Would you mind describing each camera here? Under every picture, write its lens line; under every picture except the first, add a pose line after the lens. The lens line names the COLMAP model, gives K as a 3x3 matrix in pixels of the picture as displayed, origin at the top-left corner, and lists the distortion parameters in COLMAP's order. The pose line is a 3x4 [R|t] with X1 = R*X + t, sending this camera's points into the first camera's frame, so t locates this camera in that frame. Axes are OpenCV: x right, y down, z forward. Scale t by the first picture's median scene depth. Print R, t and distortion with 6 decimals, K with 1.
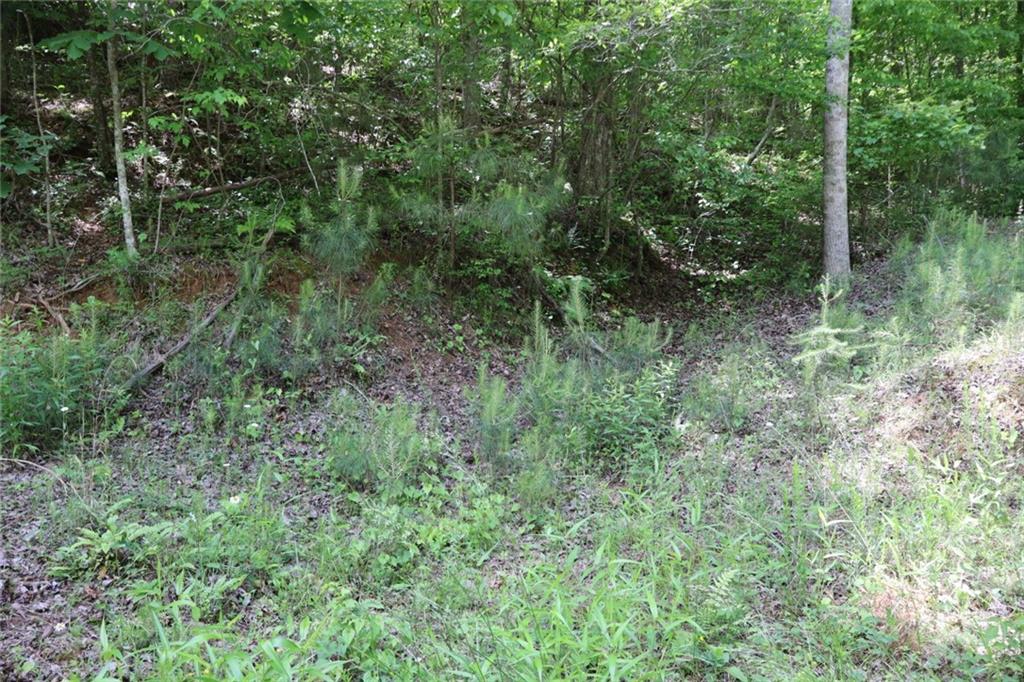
lens RADIAL K [[825.2, 0, 519.9], [0, 825.2, 338.9], [0, 0, 1]] dist [-0.007282, -0.013306]
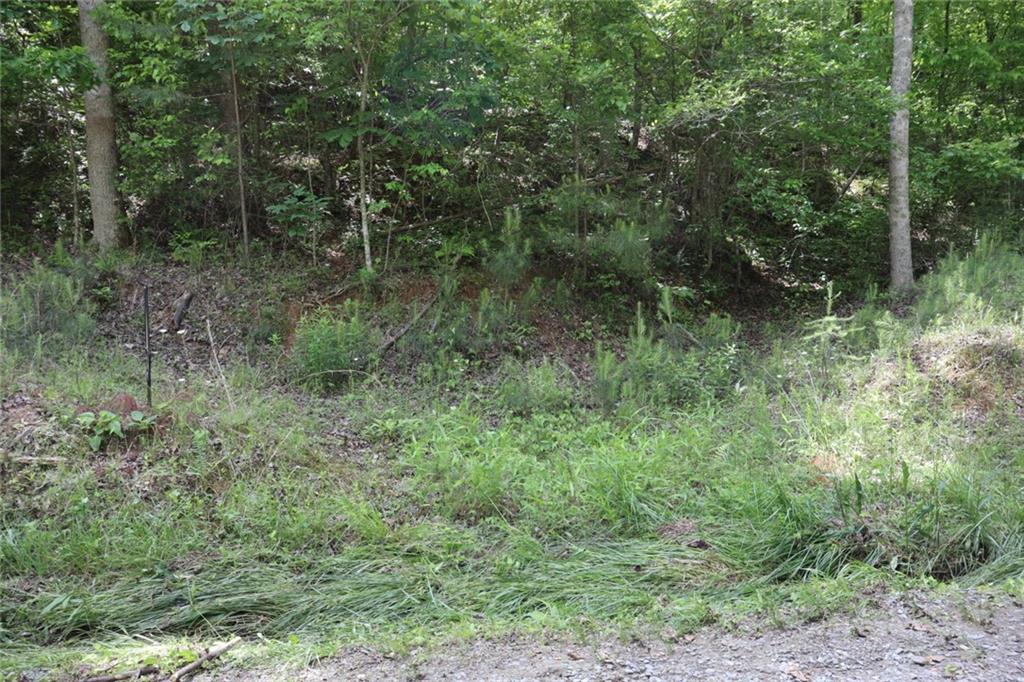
lens RADIAL K [[825.2, 0, 515.5], [0, 825.2, 343.9], [0, 0, 1]] dist [-0.007282, -0.013306]
pose [[0.983561, 0.008733, -0.180364, 0.059214], [-0.011523, 0.999830, -0.014427, 0.045326], [0.180207, 0.016268, 0.983494, -0.409089]]
